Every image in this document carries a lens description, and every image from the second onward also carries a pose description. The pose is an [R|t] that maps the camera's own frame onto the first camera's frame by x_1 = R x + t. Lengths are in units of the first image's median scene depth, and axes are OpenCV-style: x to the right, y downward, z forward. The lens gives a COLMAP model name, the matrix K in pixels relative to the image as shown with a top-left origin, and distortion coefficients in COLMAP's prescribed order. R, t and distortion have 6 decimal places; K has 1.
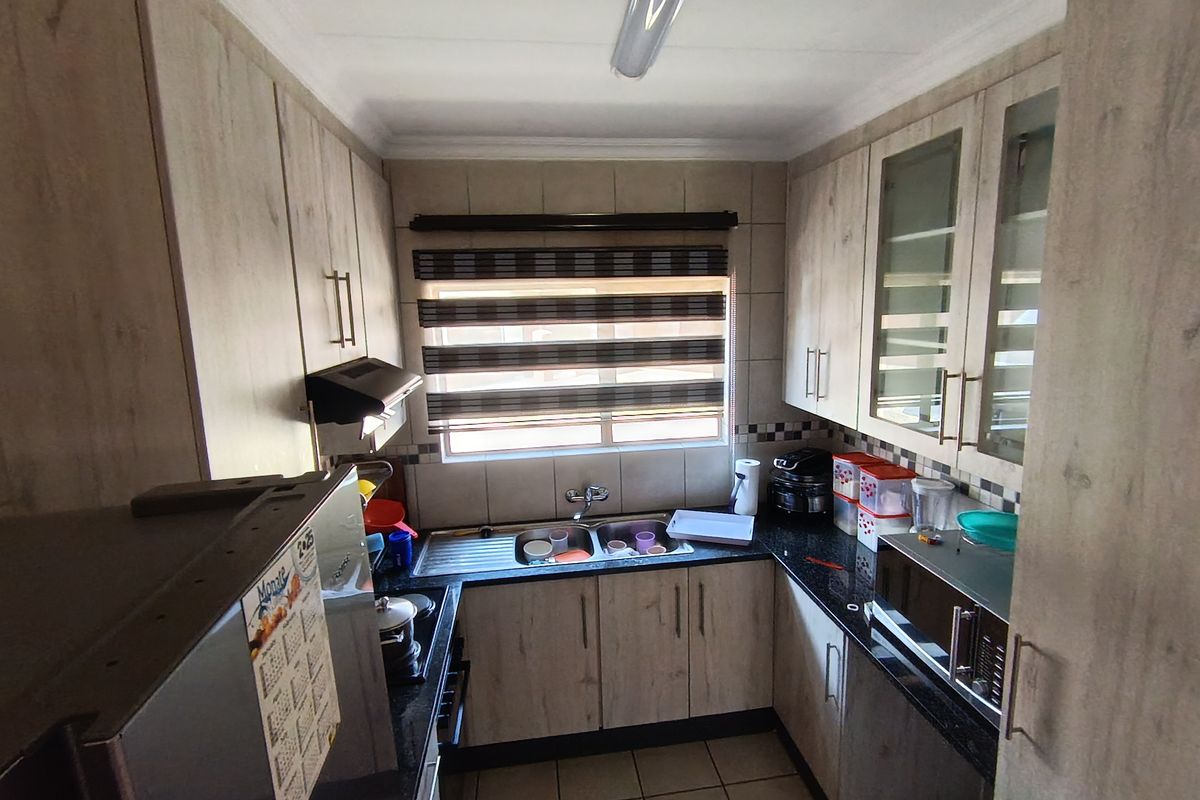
lens RADIAL K [[567.7, 0, 603.0], [0, 567.7, 392.1], [0, 0, 1]] dist [0.002329, -0.000684]
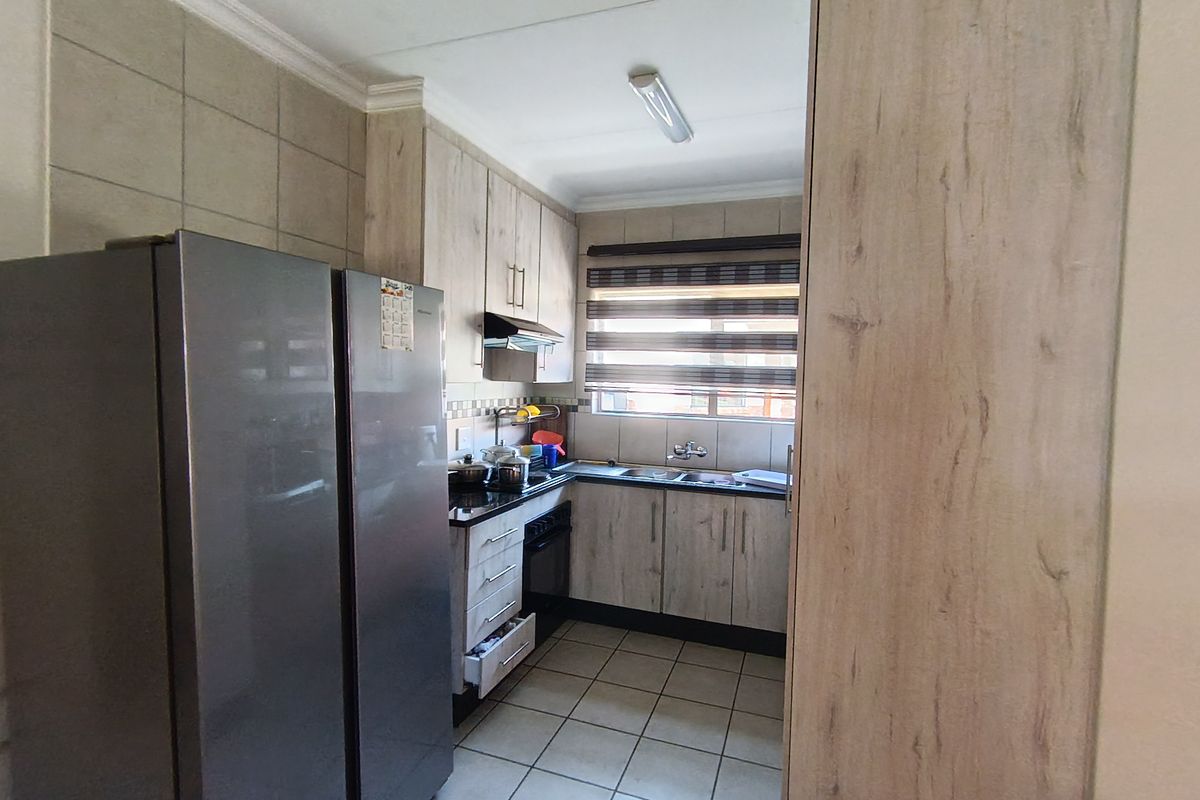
lens RADIAL K [[567.7, 0, 603.0], [0, 567.7, 392.1], [0, 0, 1]] dist [0.002329, -0.000684]
pose [[0.882824, 0.066945, -0.464909, 0.439840], [-0.124035, 0.987883, -0.093282, 0.218074], [0.453032, 0.140017, 0.880430, -0.283567]]
